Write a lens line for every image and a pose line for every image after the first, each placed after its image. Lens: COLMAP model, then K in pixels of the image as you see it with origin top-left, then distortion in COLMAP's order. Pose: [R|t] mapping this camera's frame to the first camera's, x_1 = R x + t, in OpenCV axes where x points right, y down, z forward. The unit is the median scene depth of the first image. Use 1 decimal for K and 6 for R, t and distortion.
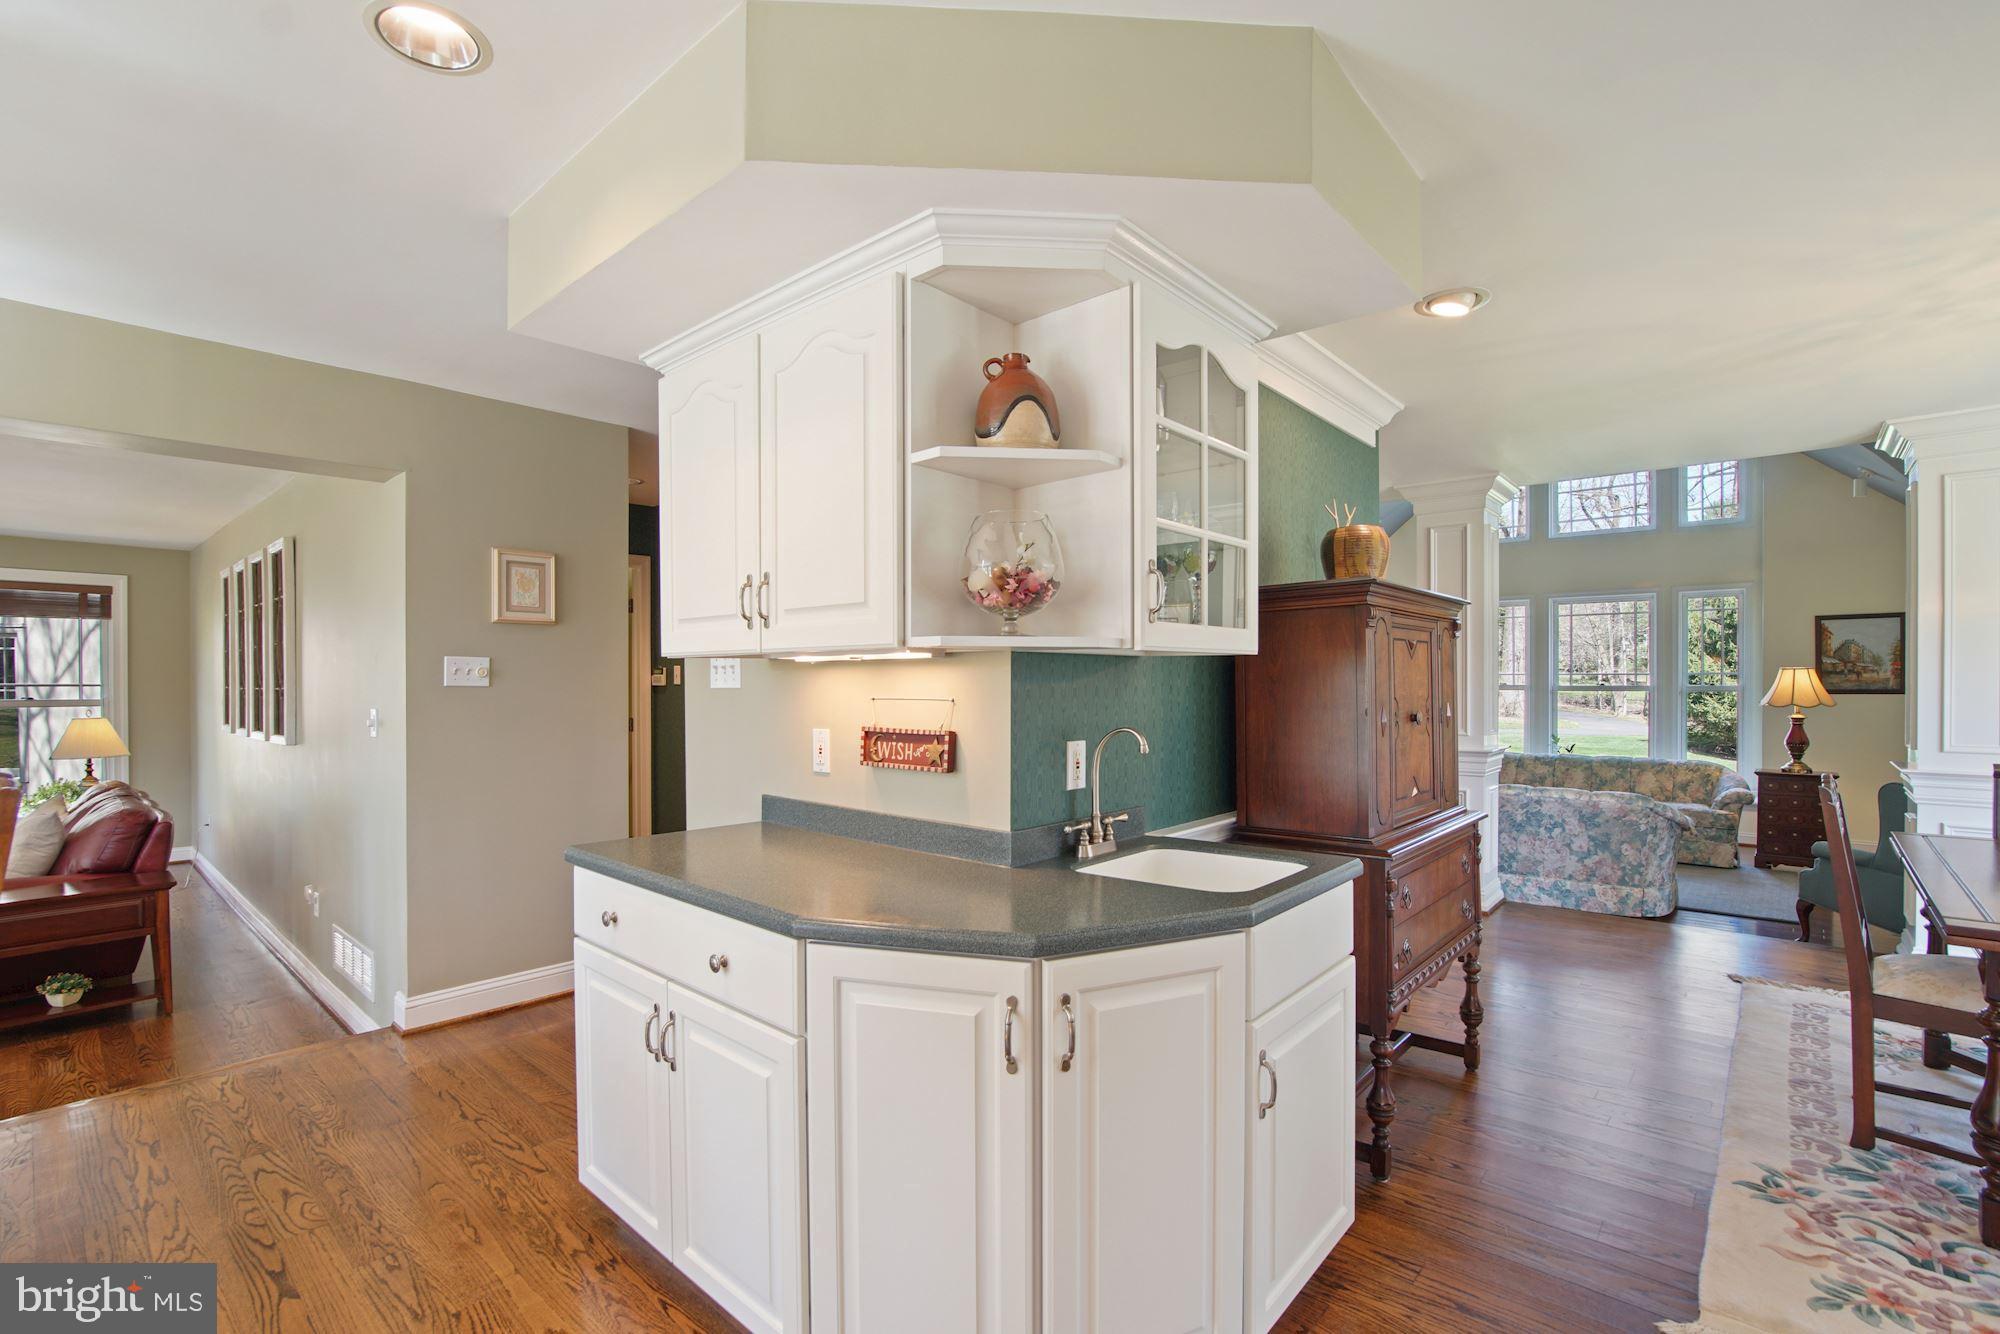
lens RADIAL K [[889.1, 0, 1032.7], [0, 889.1, 683.5], [0, 0, 1]] dist [-0.025480, 0.007412]
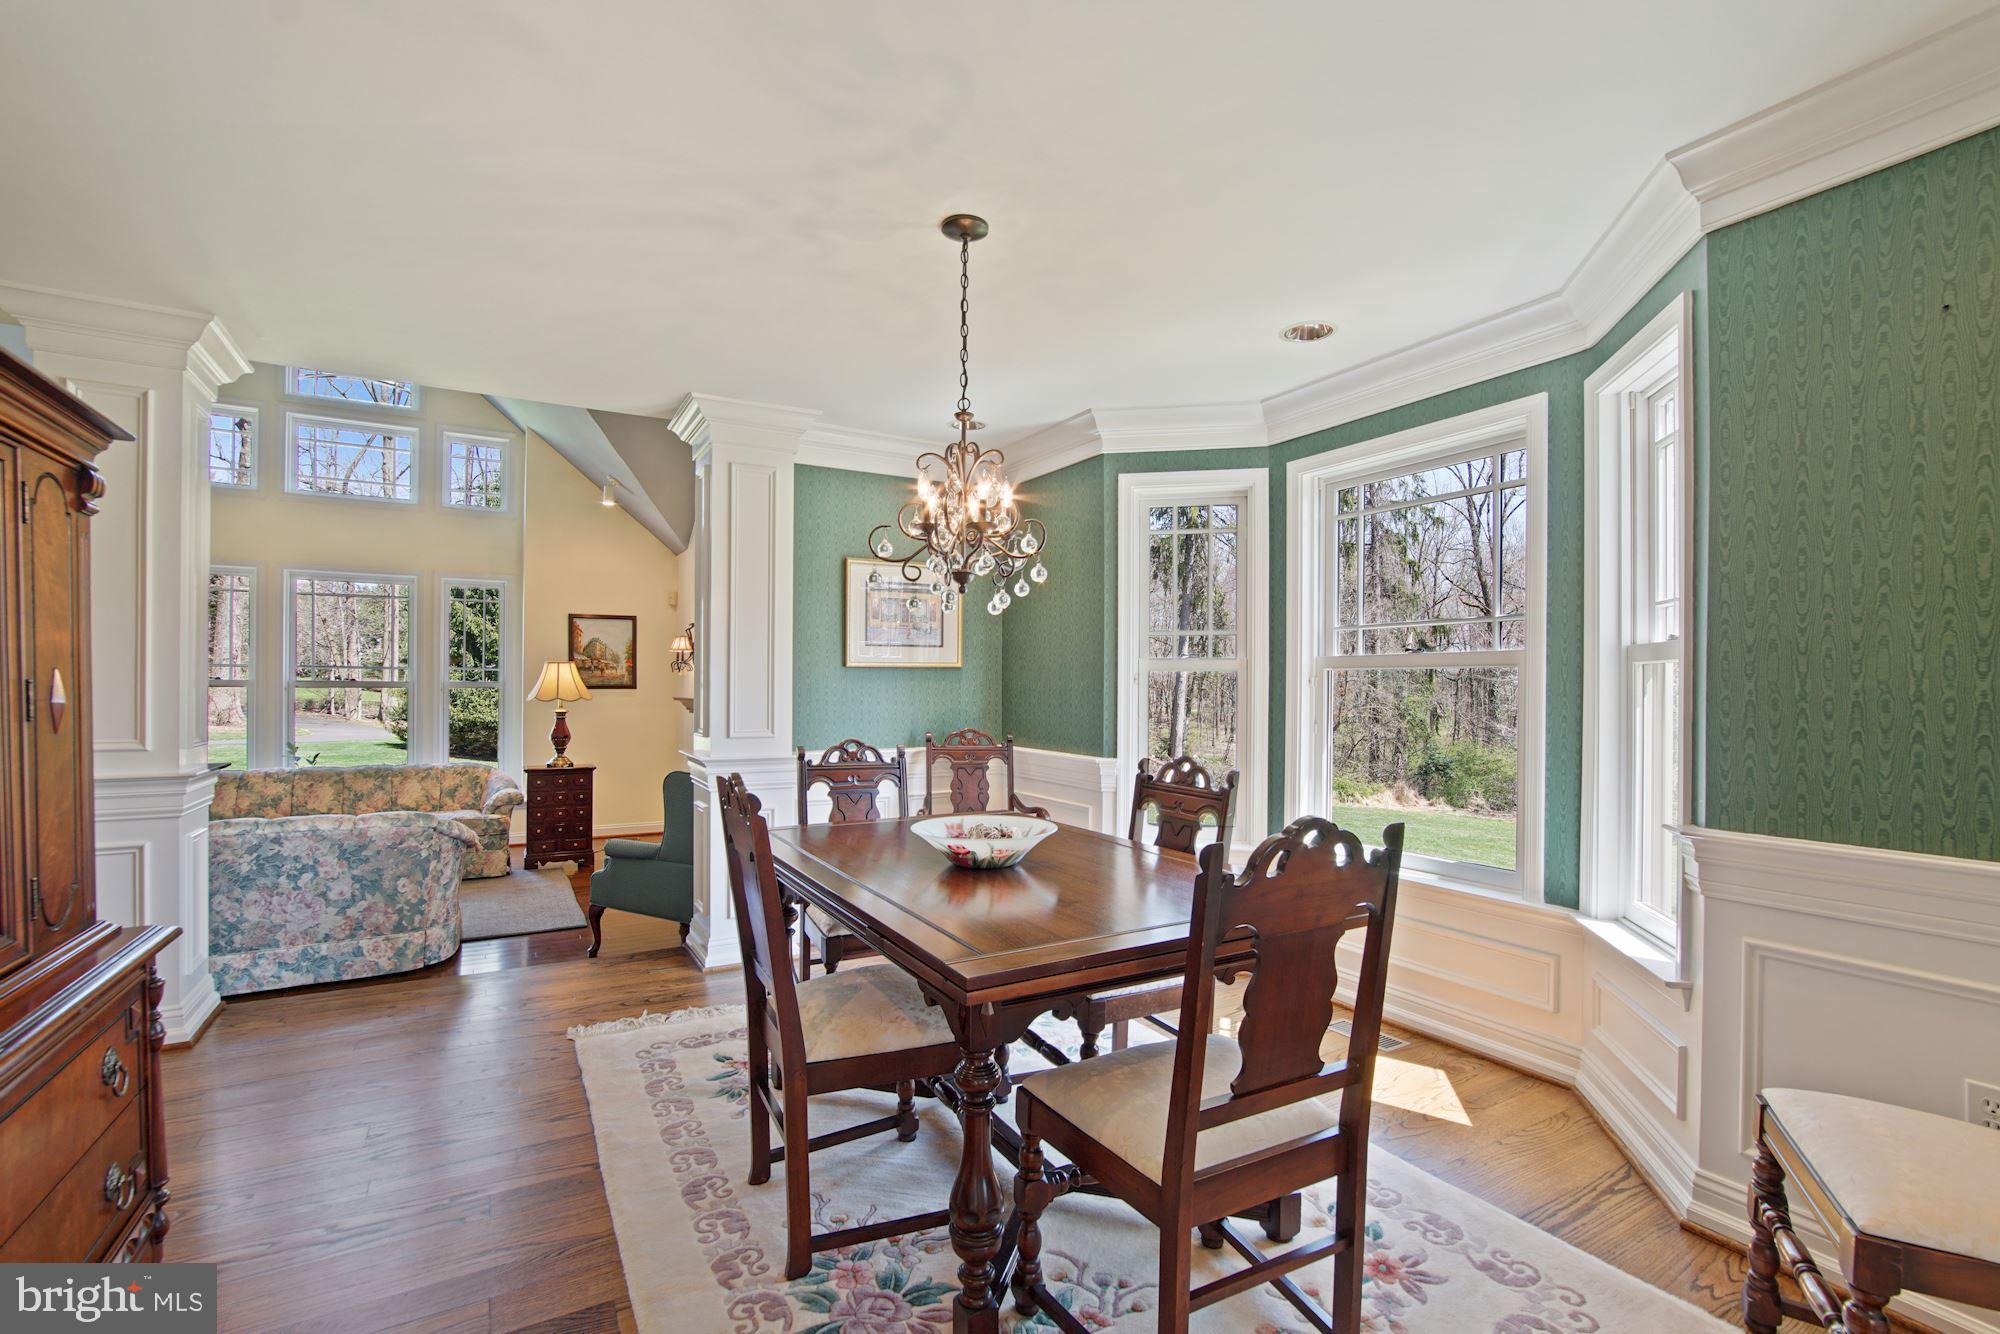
lens RADIAL K [[889.1, 0, 992.0], [0, 889.1, 687.7], [0, 0, 1]] dist [-0.025480, 0.007412]
pose [[0.347532, 0.000940, 0.937668, 0.124029], [-0.001595, 0.999999, -0.000411, 0.013833], [-0.937667, -0.001353, 0.347533, 0.236137]]
